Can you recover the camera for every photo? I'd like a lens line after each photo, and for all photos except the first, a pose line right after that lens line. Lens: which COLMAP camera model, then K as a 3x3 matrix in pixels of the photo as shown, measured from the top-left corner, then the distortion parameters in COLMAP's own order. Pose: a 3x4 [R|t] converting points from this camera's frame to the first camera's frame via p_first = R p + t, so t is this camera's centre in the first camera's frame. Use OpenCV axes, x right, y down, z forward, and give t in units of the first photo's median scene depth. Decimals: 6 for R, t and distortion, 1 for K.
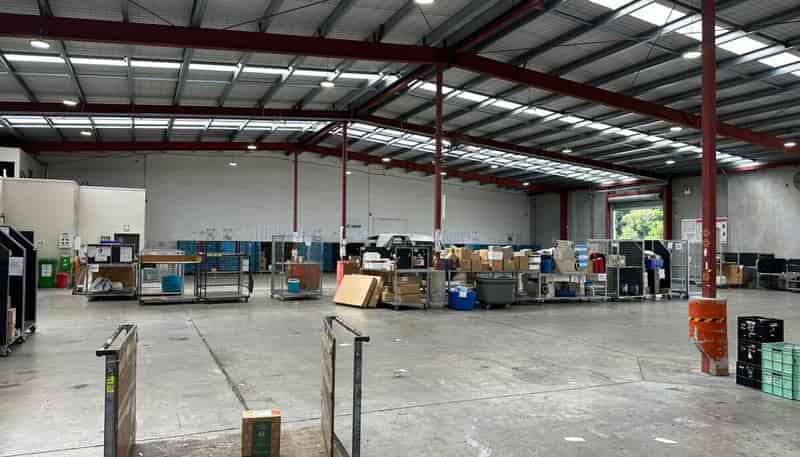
lens RADIAL K [[552.8, 0, 392.0], [0, 552.8, 228.6], [0, 0, 1]] dist [0.045182, -0.058411]
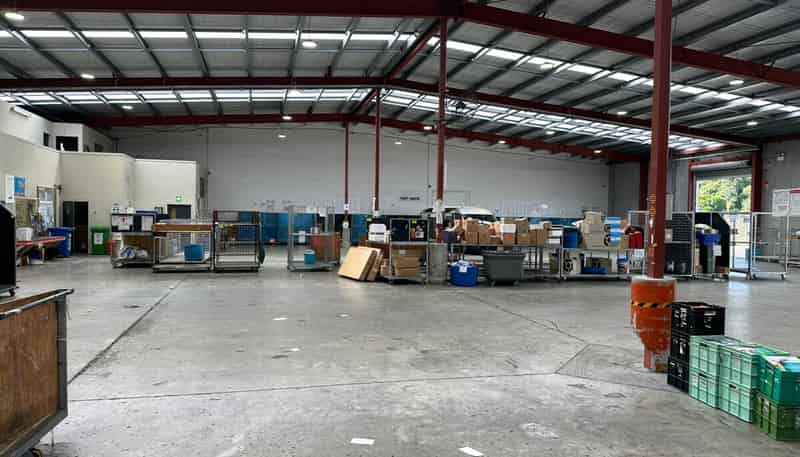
lens RADIAL K [[552.8, 0, 398.5], [0, 552.8, 235.0], [0, 0, 1]] dist [0.045182, -0.058411]
pose [[0.985864, 0.010960, -0.167186, 0.138471], [-0.001064, 0.998247, 0.059168, 0.005073], [0.167542, -0.058154, 0.984148, 0.054494]]
